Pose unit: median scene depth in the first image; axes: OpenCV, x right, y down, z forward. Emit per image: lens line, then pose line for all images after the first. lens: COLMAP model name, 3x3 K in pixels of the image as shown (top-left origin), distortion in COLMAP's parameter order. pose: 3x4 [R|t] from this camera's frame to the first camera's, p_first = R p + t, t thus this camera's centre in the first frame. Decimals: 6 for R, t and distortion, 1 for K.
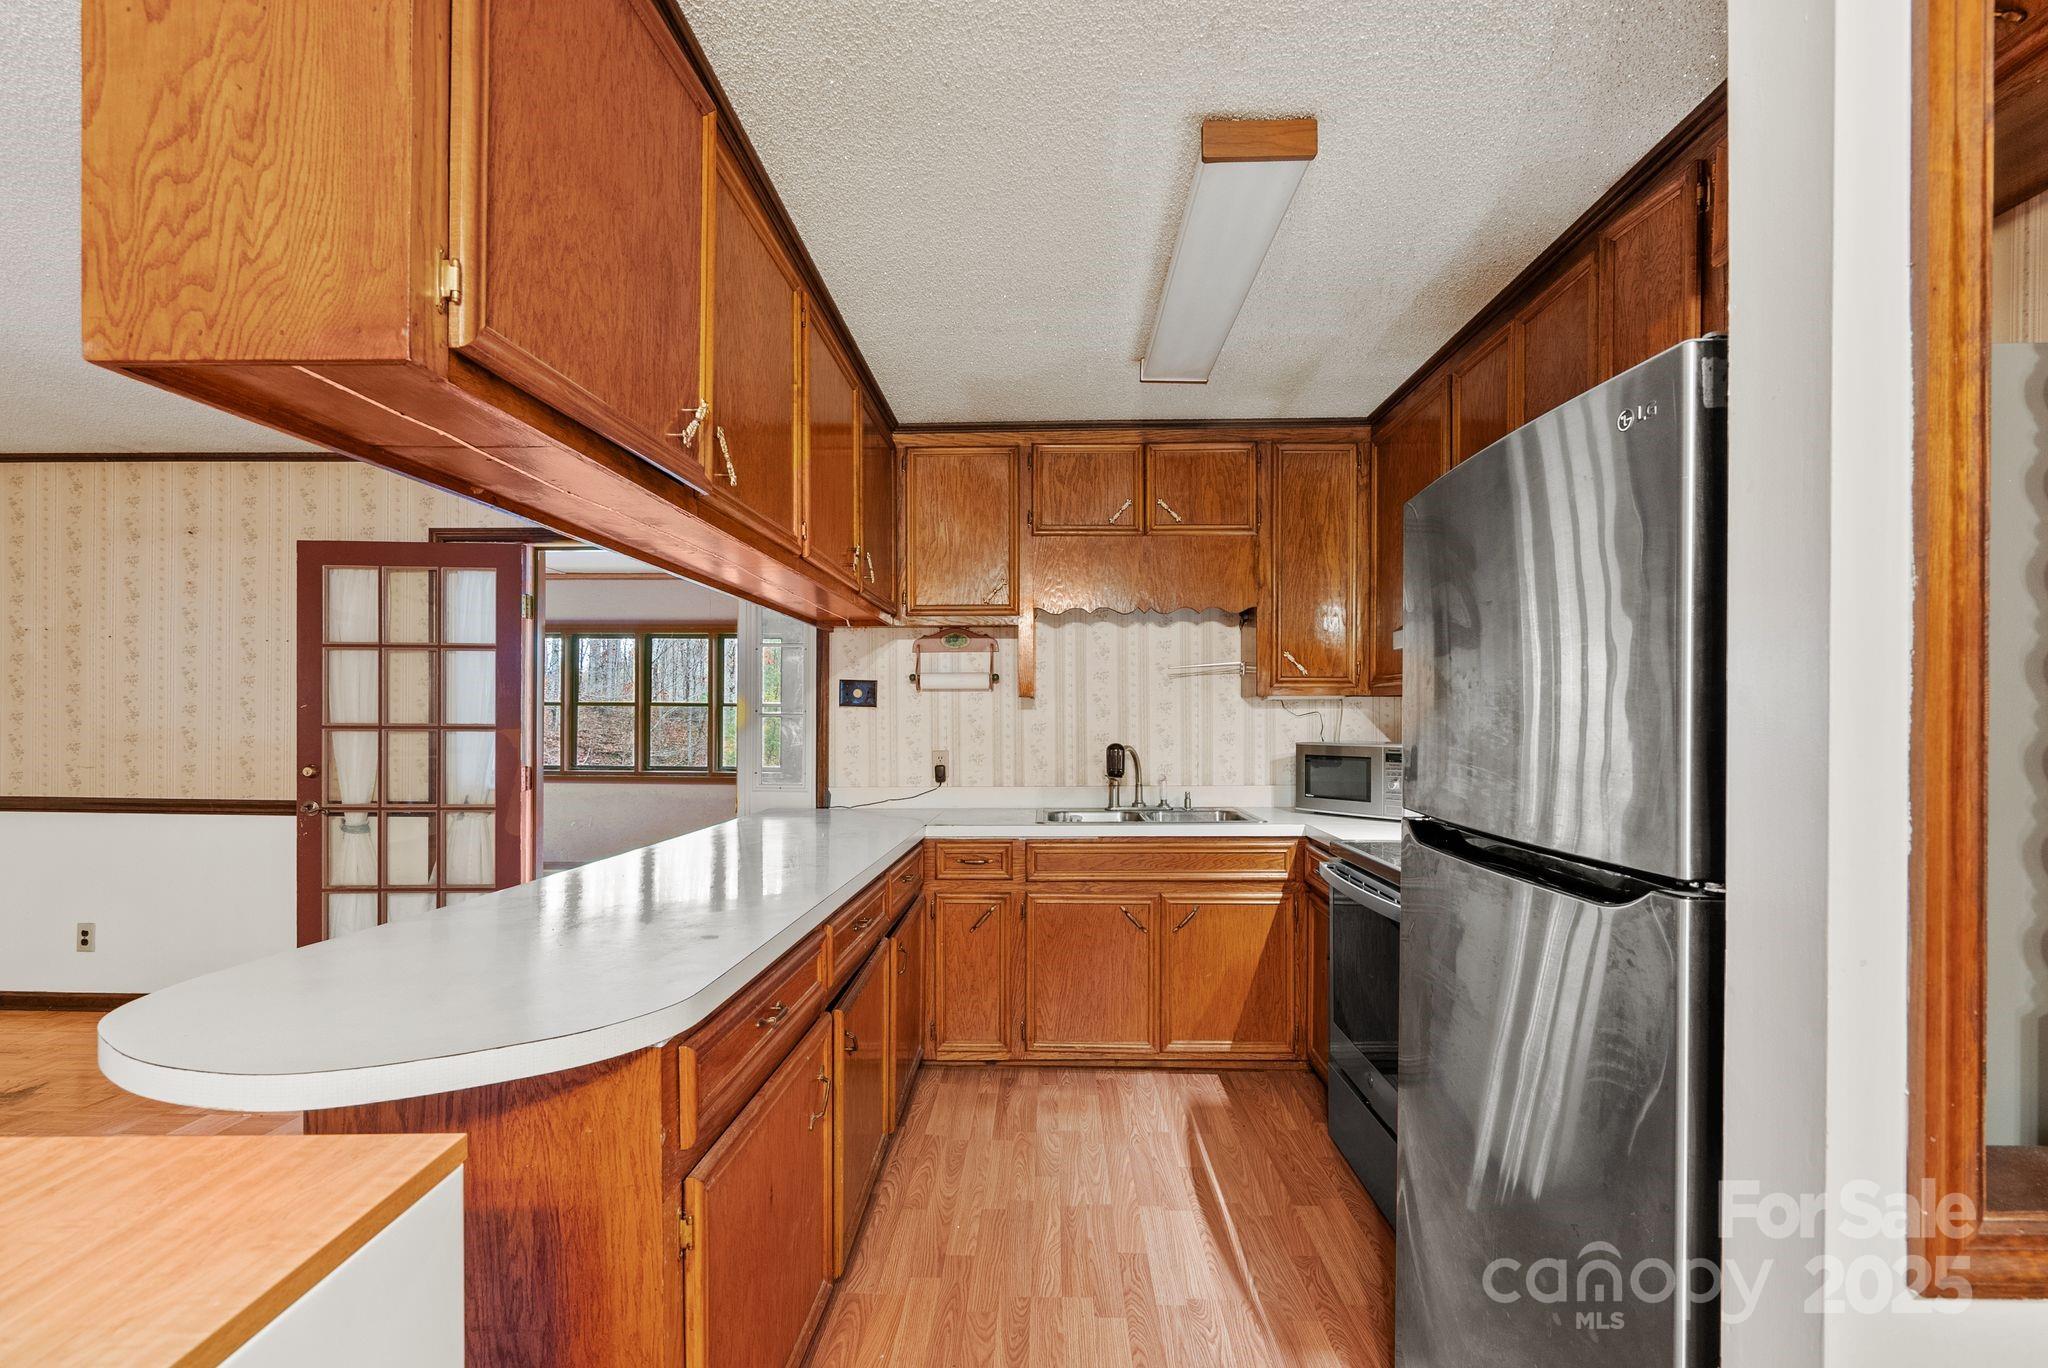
lens RADIAL K [[936.2, 0, 1029.2], [0, 936.2, 701.4], [0, 0, 1]] dist [-0.008381, 0.001368]
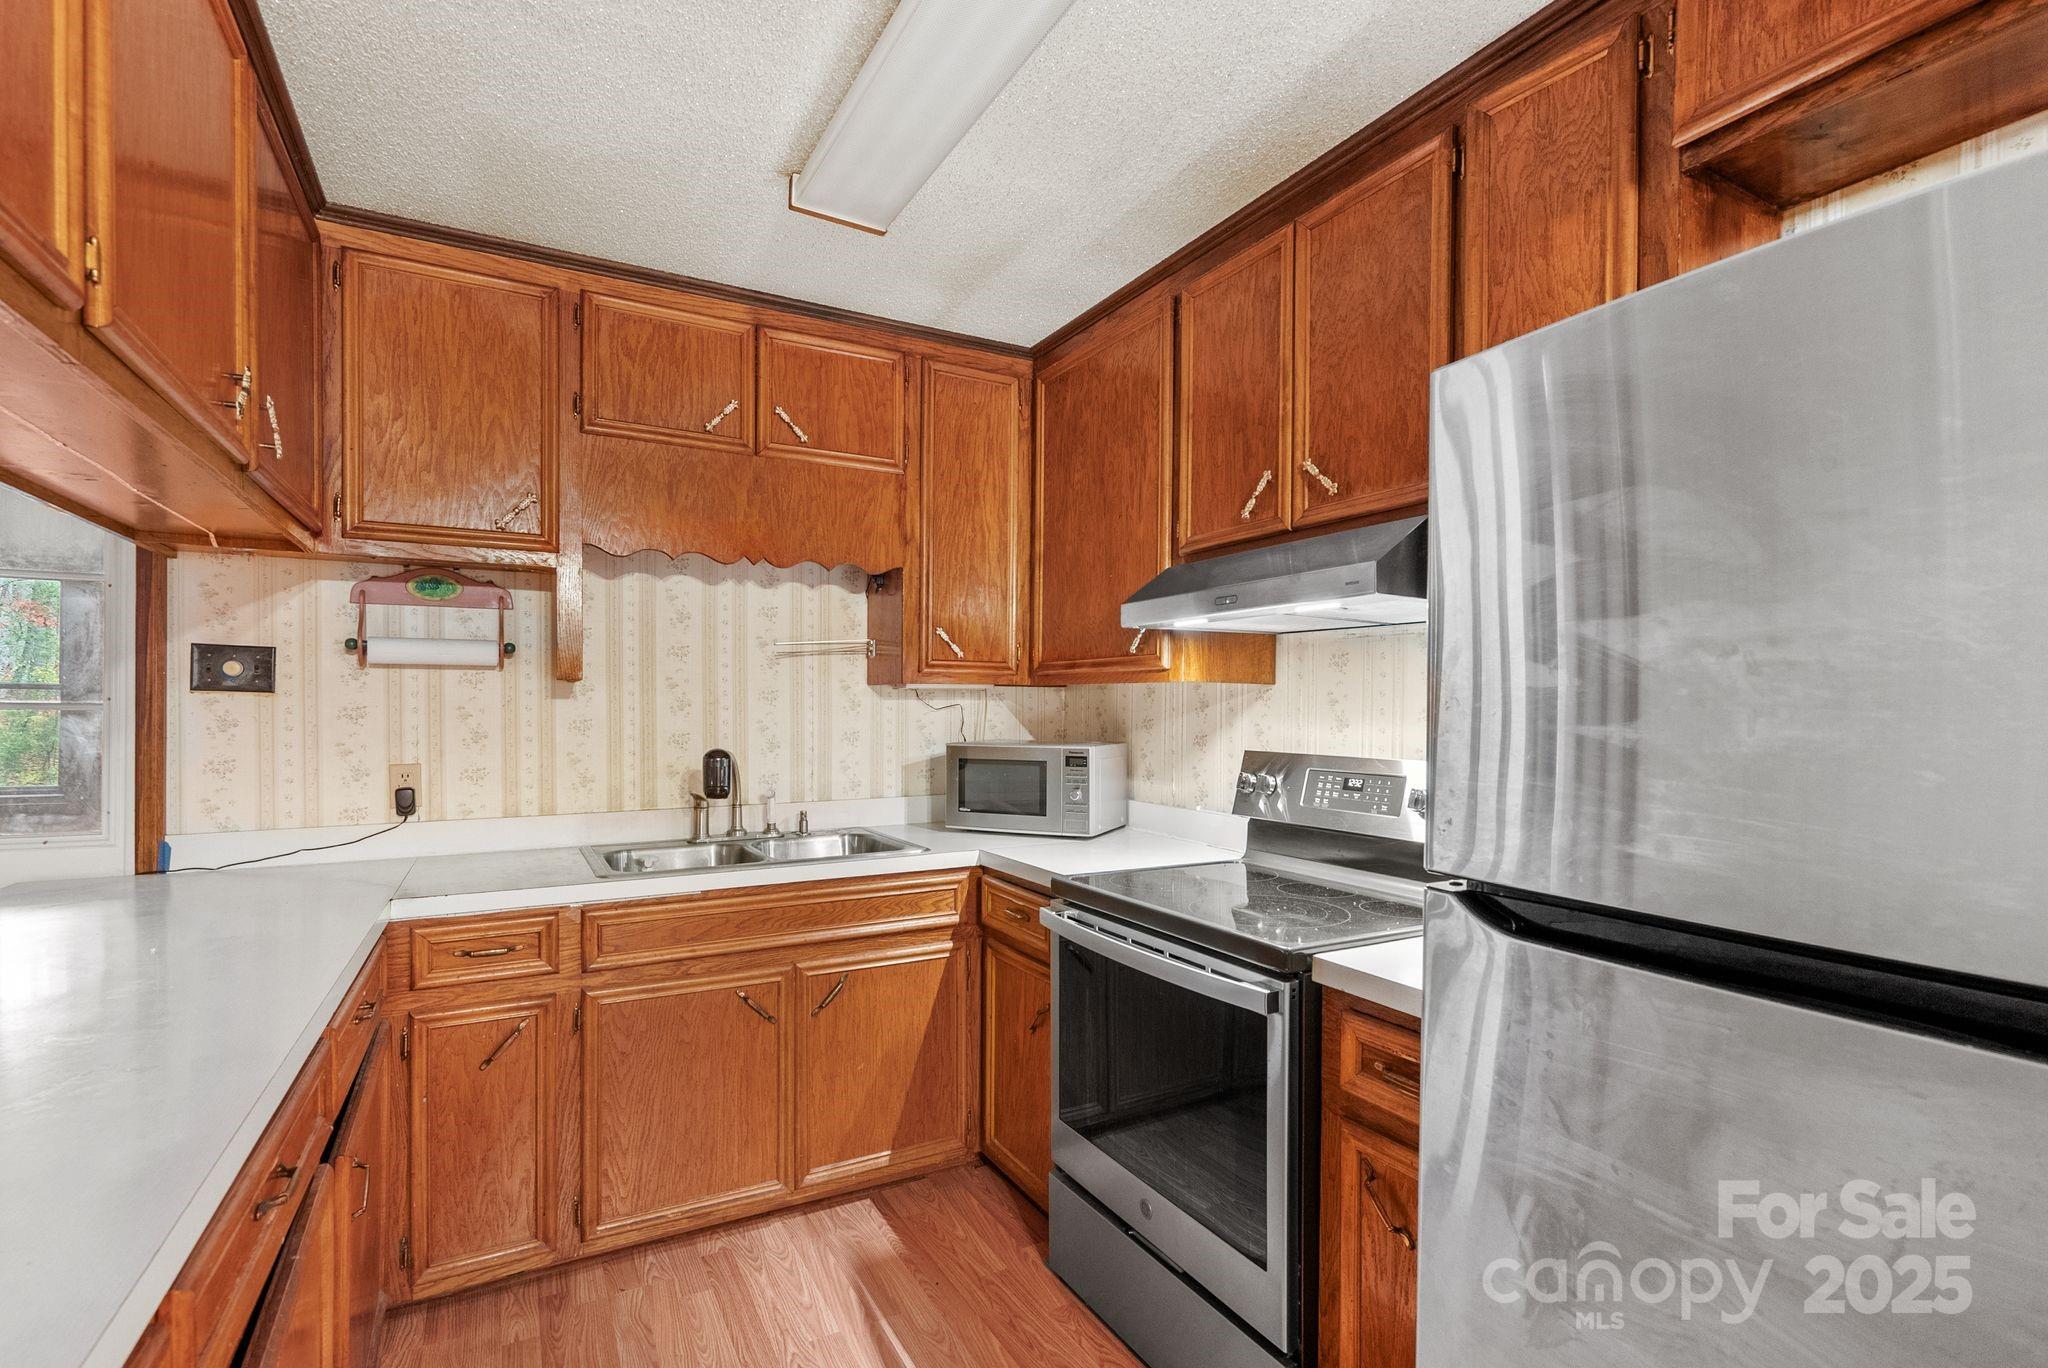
lens RADIAL K [[936.2, 0, 1026.4], [0, 936.2, 705.5], [0, 0, 1]] dist [-0.008381, 0.001368]
pose [[0.858869, 0.003724, 0.512181, -0.063135], [-0.012273, 0.999836, 0.013311, 0.000693], [-0.512048, -0.017718, 0.858774, 0.284462]]
